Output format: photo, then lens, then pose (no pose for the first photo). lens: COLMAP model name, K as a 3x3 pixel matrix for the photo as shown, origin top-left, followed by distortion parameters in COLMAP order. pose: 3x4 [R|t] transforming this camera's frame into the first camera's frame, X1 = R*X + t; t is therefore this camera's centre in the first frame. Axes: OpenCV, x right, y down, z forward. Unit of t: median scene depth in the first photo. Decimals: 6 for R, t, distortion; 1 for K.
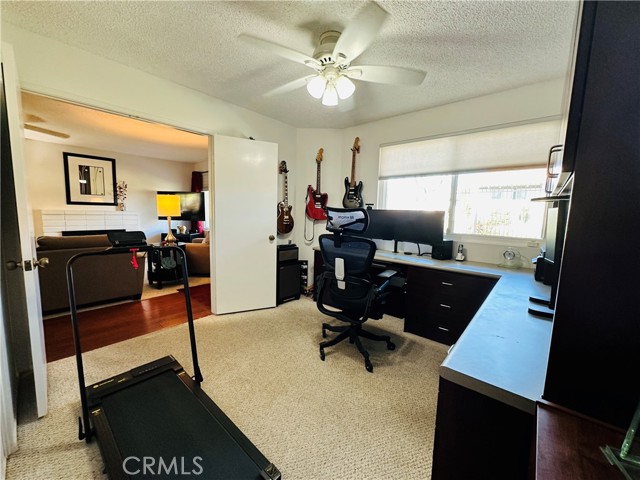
lens RADIAL K [[255.5, 0, 318.6], [0, 255.5, 238.0], [0, 0, 1]] dist [-0.003293, 0.000725]
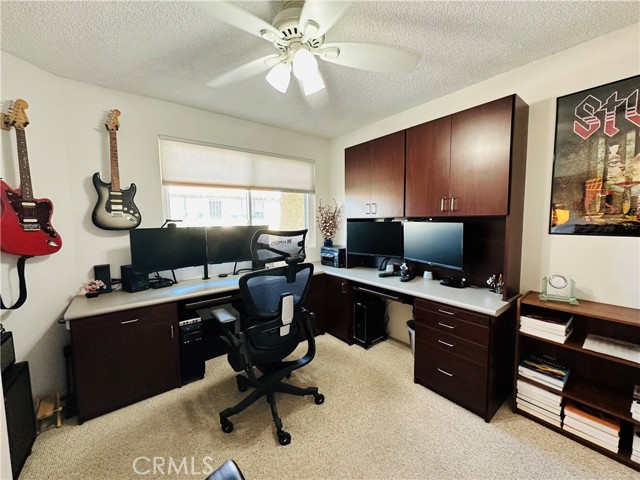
lens RADIAL K [[255.5, 0, 319.3], [0, 255.5, 241.1], [0, 0, 1]] dist [-0.003293, 0.000725]
pose [[0.202015, -0.109828, 0.973205, -0.389479], [0.117685, 0.989215, 0.087206, -0.086896], [-0.972286, 0.096914, 0.212762, 0.454860]]
